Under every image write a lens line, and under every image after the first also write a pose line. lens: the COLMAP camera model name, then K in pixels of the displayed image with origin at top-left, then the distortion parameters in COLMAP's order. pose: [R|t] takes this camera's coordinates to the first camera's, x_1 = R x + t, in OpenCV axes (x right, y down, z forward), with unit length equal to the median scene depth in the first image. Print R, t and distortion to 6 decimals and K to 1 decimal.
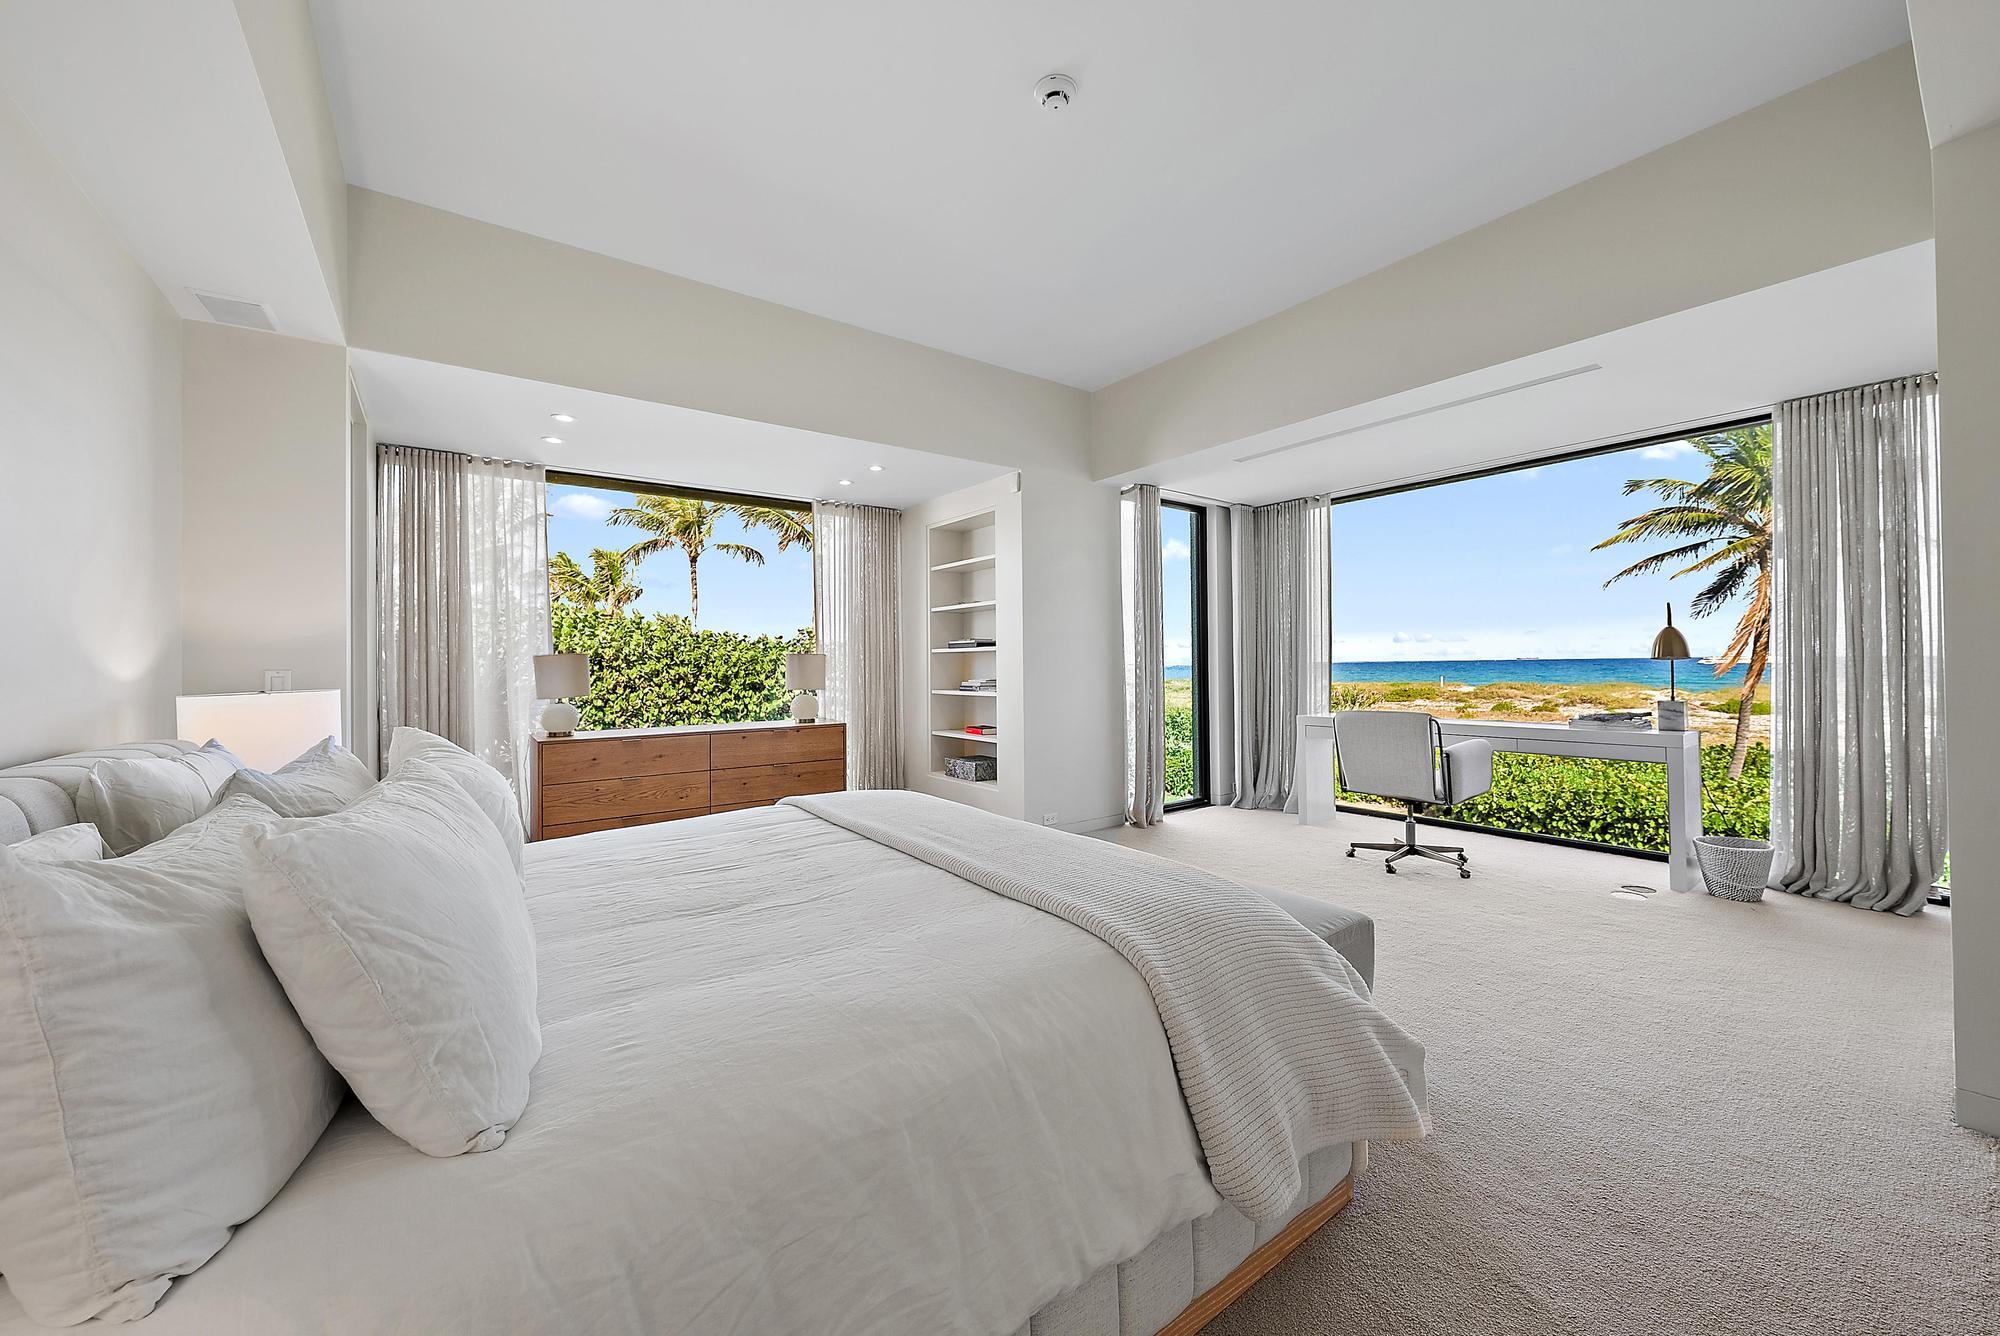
lens RADIAL K [[762.1, 0, 997.3], [0, 762.1, 660.1], [0, 0, 1]] dist [0.002283, -0.000038]
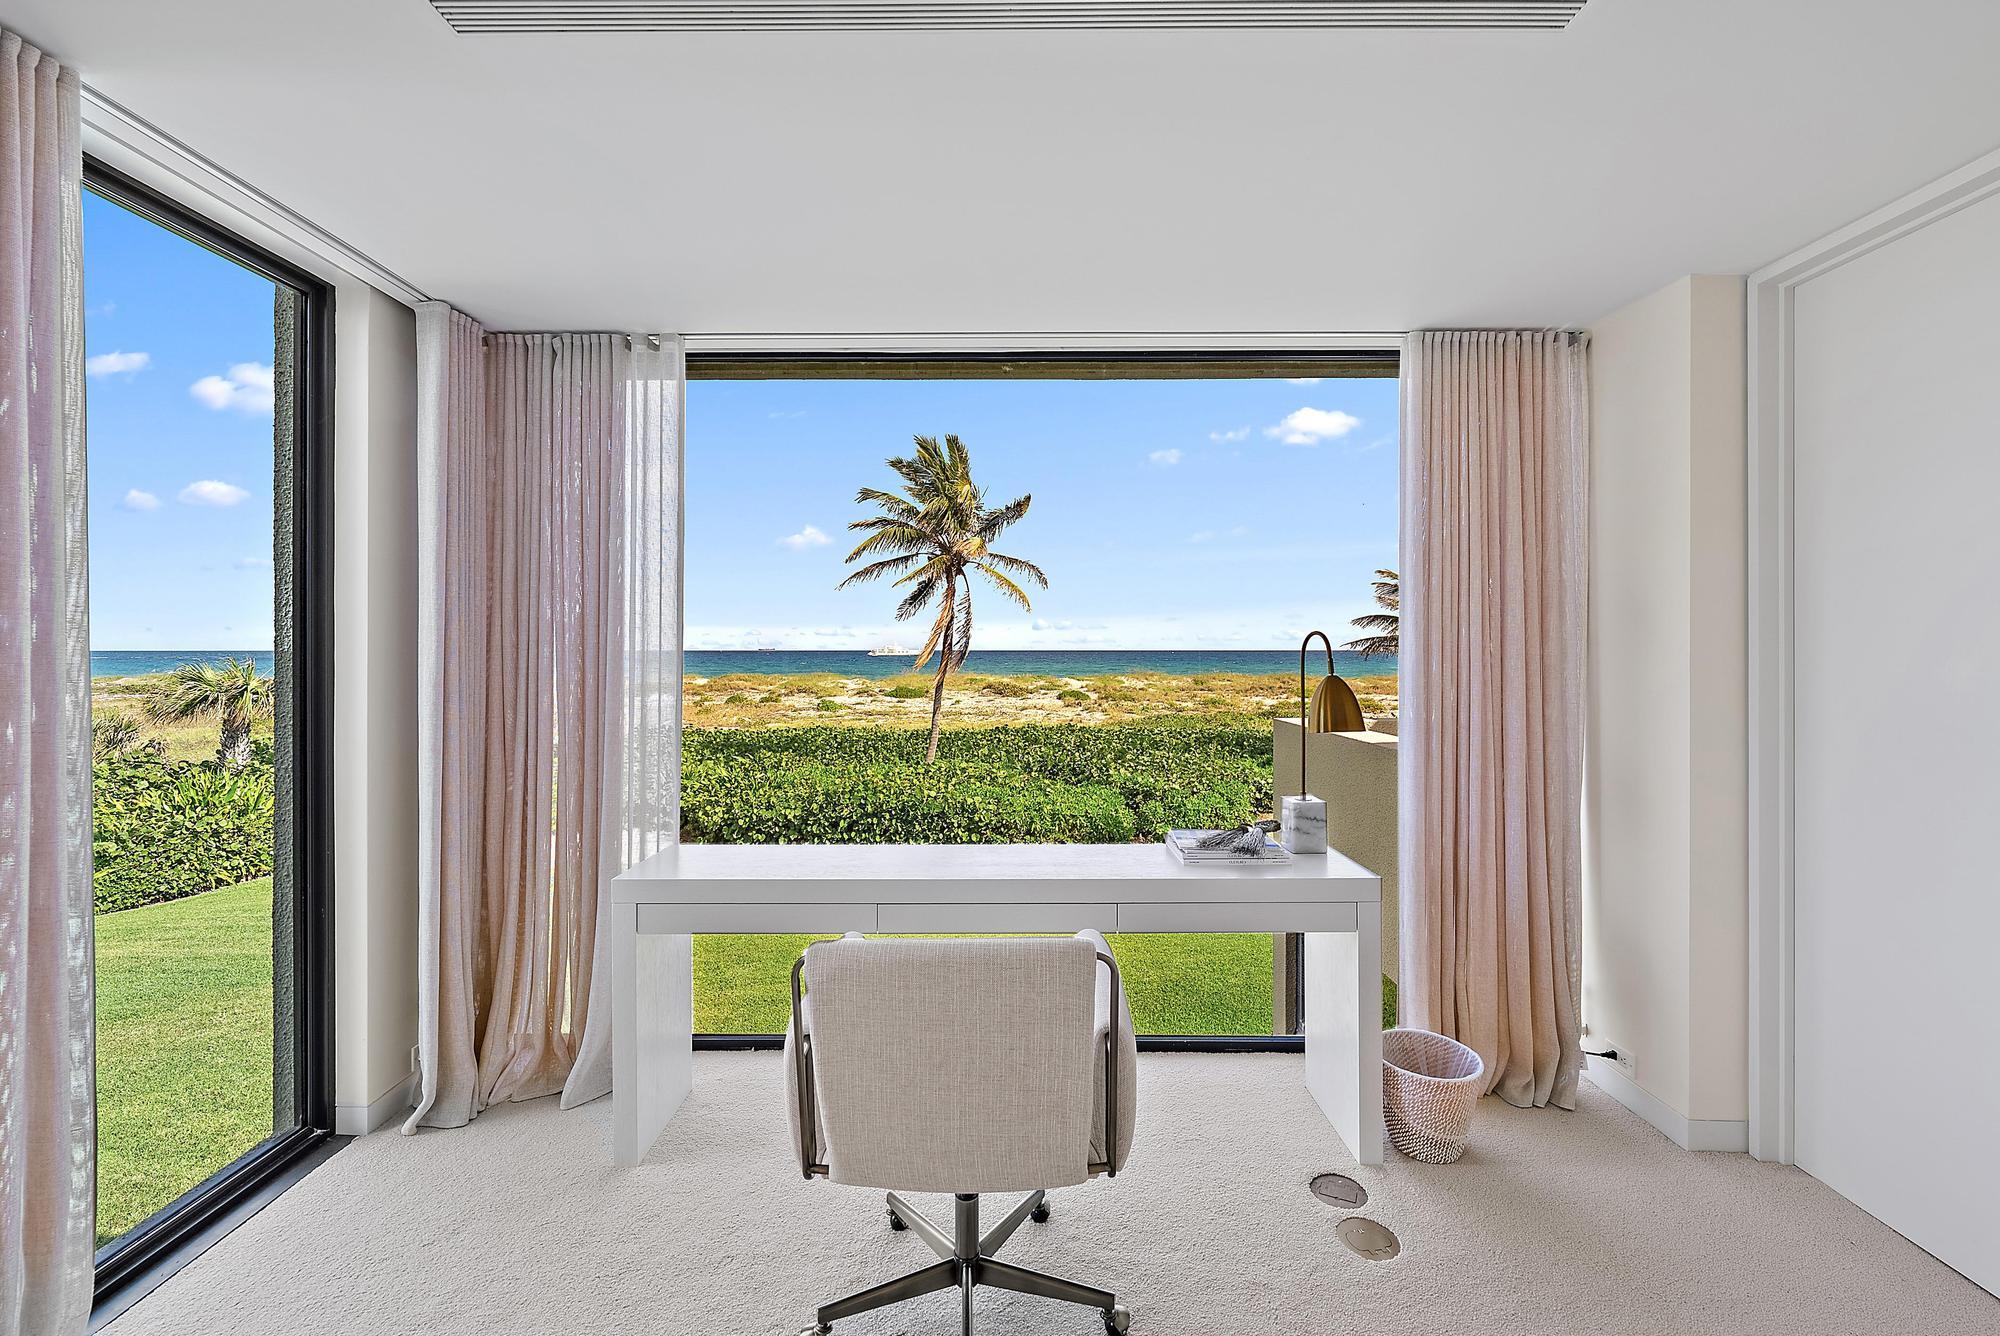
lens RADIAL K [[810.1, 0, 1006.3], [0, 810.1, 647.4], [0, 0, 1]] dist [0.000000, -0.000271]
pose [[0.603176, 0.011911, 0.797519, 0.055614], [-0.010926, 0.999918, -0.006670, -0.012210], [-0.797534, -0.004691, 0.603256, 0.177294]]
